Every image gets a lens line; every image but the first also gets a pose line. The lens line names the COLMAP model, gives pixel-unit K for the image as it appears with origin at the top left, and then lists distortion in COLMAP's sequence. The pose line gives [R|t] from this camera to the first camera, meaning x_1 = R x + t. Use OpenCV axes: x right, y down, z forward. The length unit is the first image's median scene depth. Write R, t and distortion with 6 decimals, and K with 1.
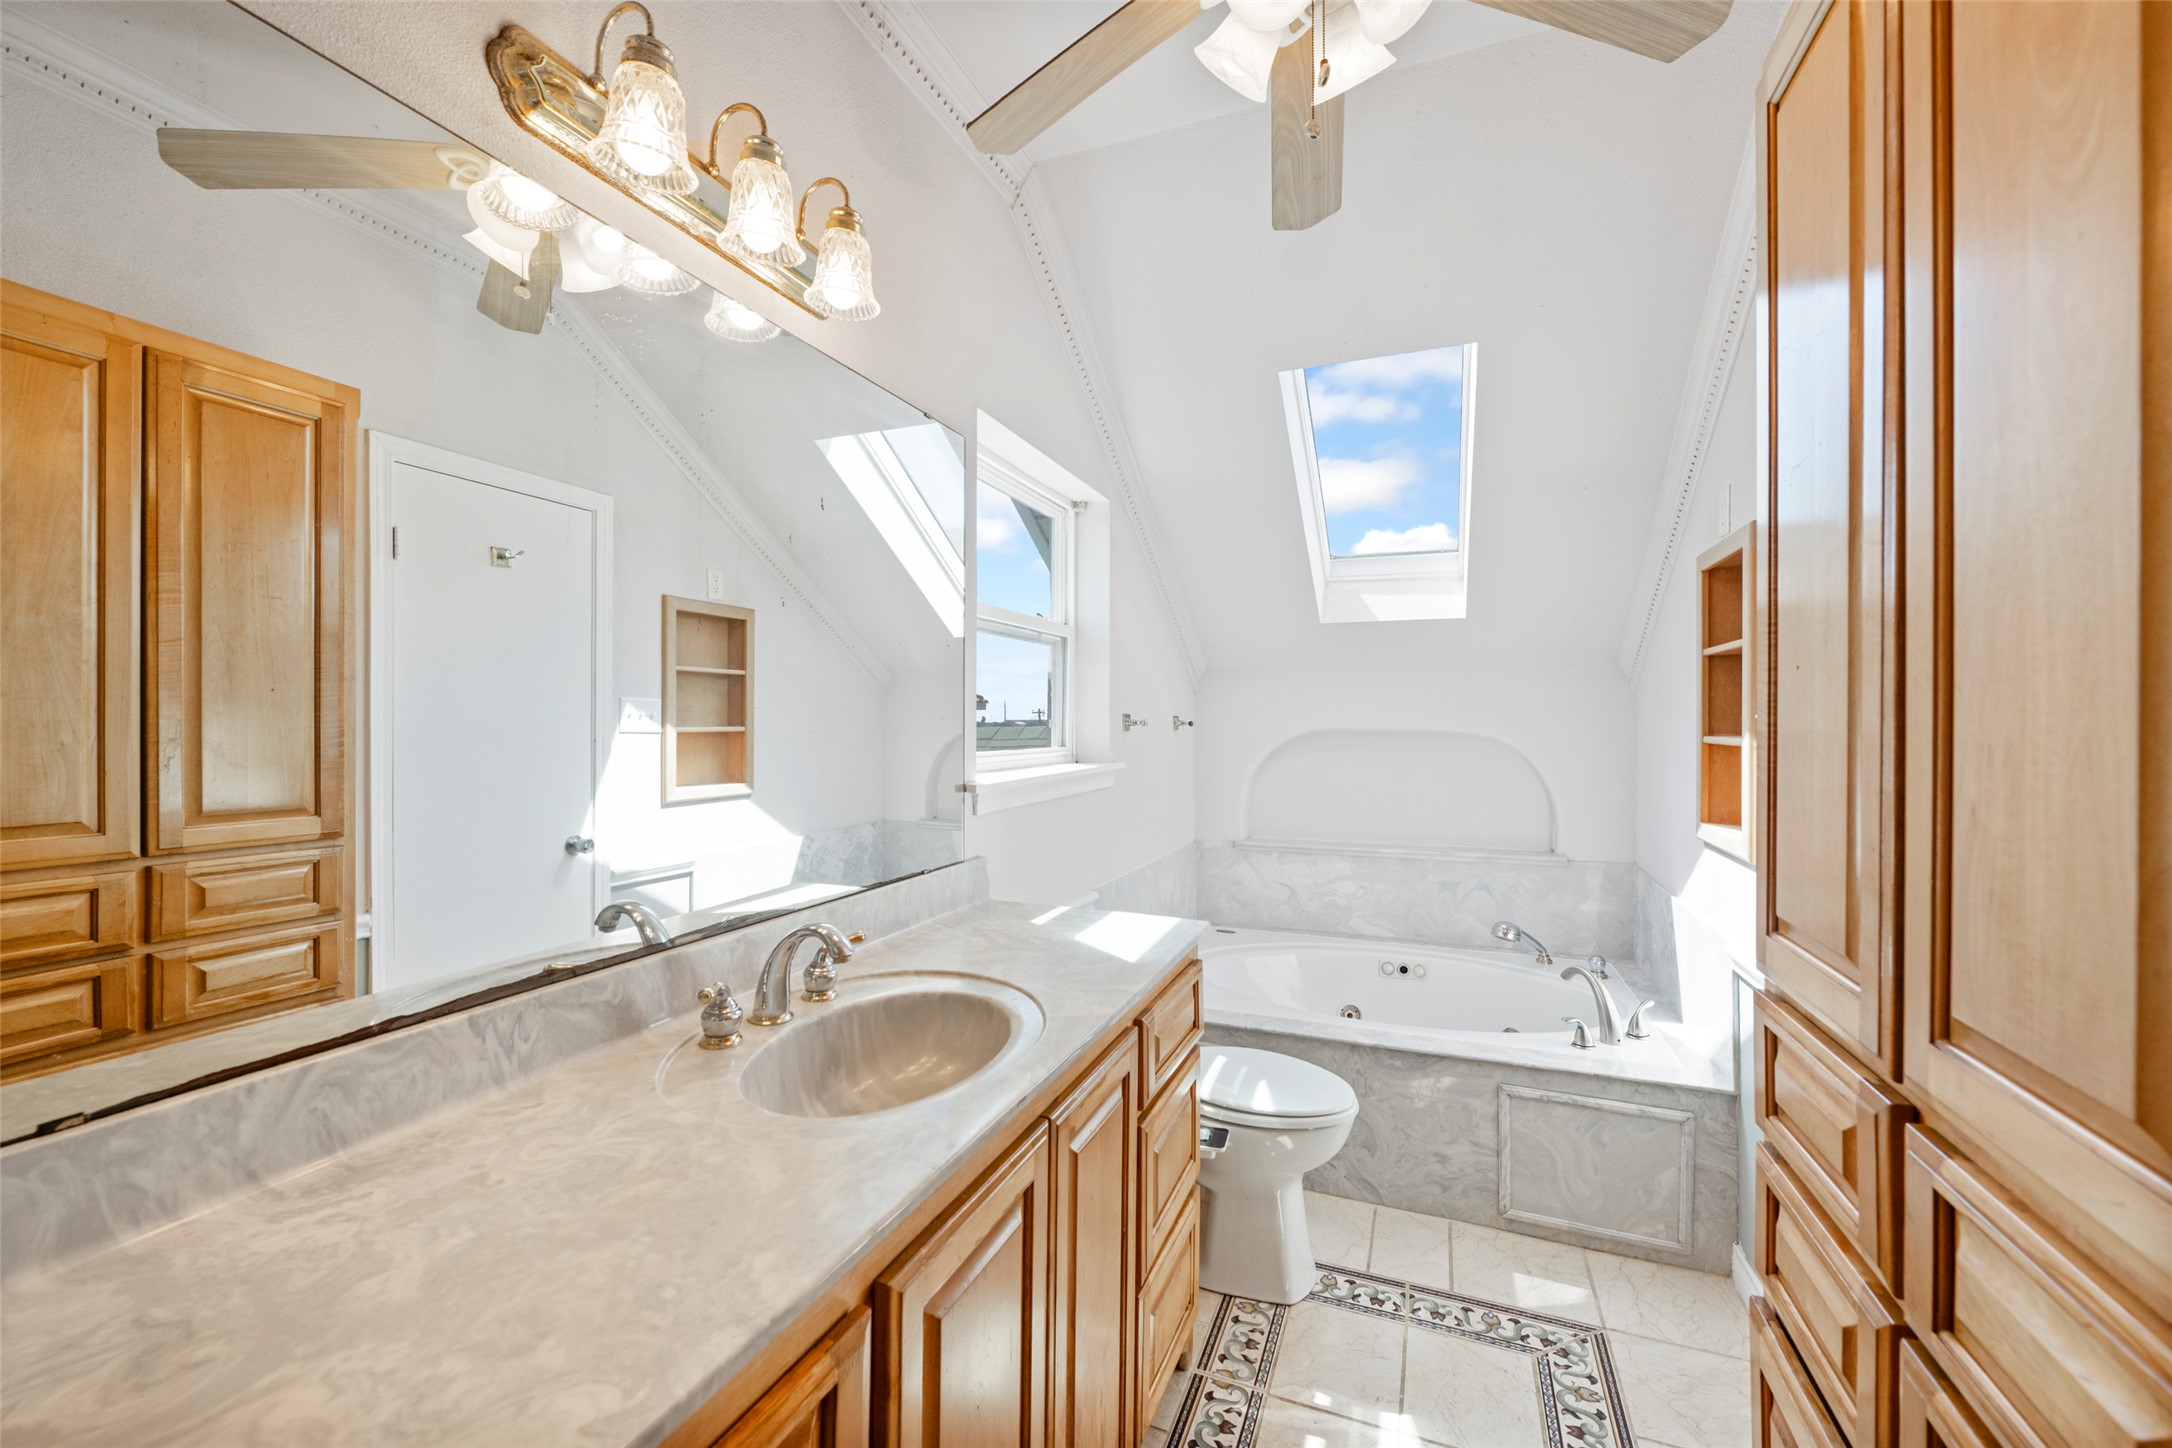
lens RADIAL K [[862.0, 0, 1087.5], [0, 862.0, 718.7], [0, 0, 1]] dist [0.000766, -0.000550]
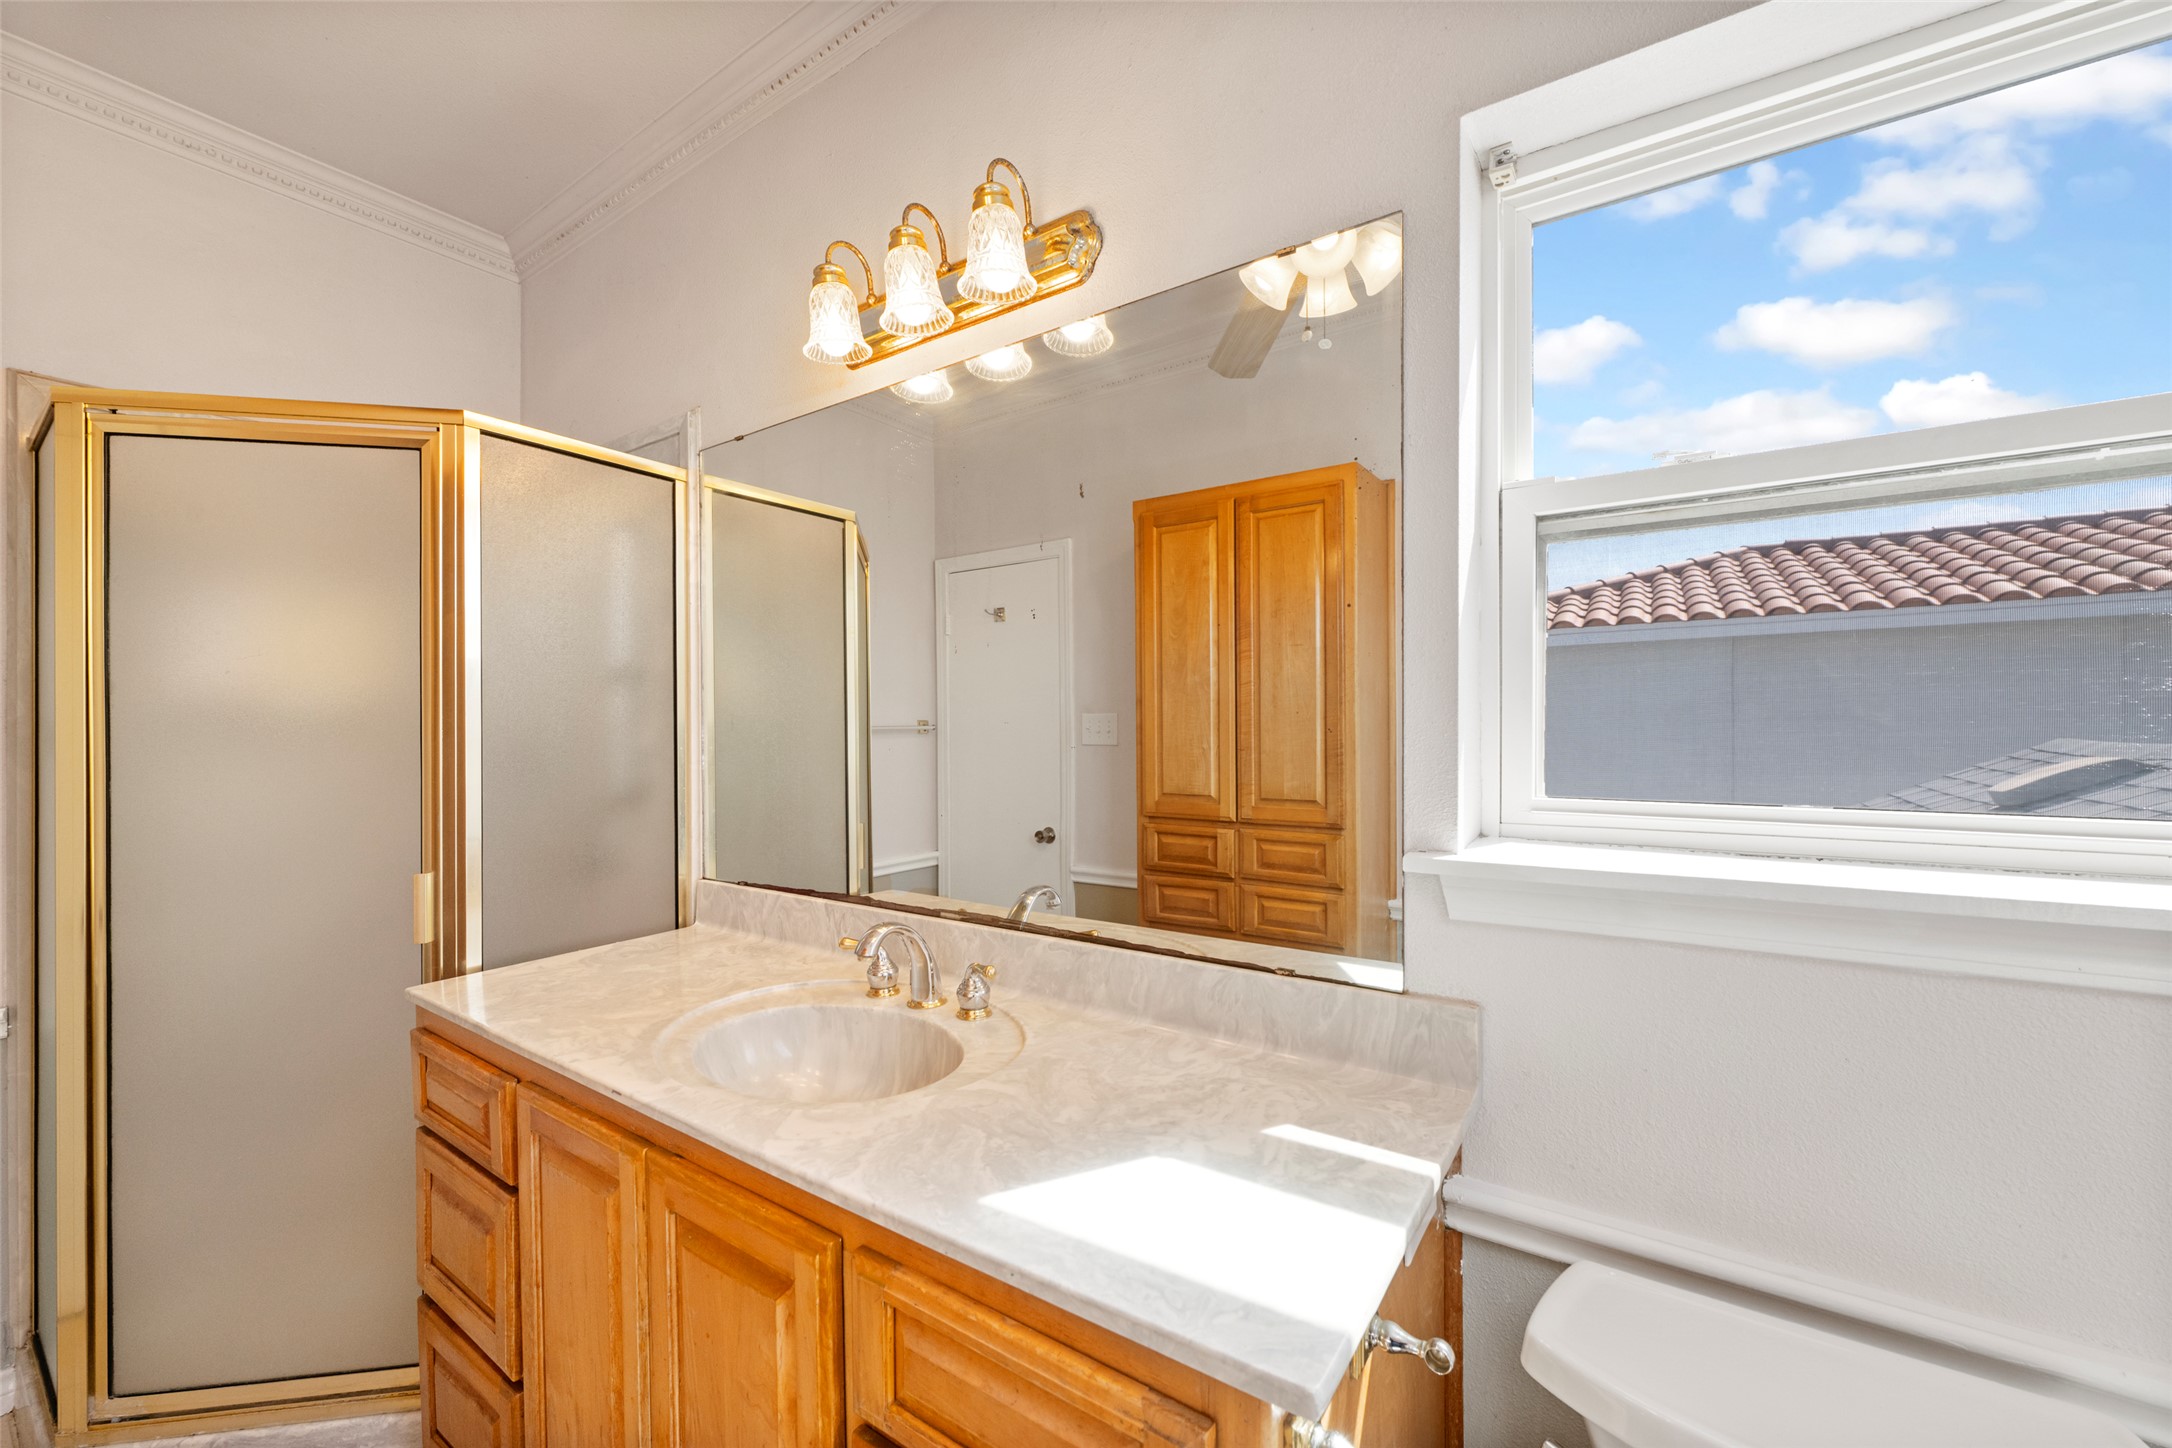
lens RADIAL K [[862.0, 0, 1084.7], [0, 862.0, 738.8], [0, 0, 1]] dist [0.000766, -0.000550]
pose [[-0.222531, 0.002751, -0.974922, 0.788967], [0.003938, 0.999990, 0.001923, 0.007280], [0.974918, -0.003412, -0.222539, 1.710151]]
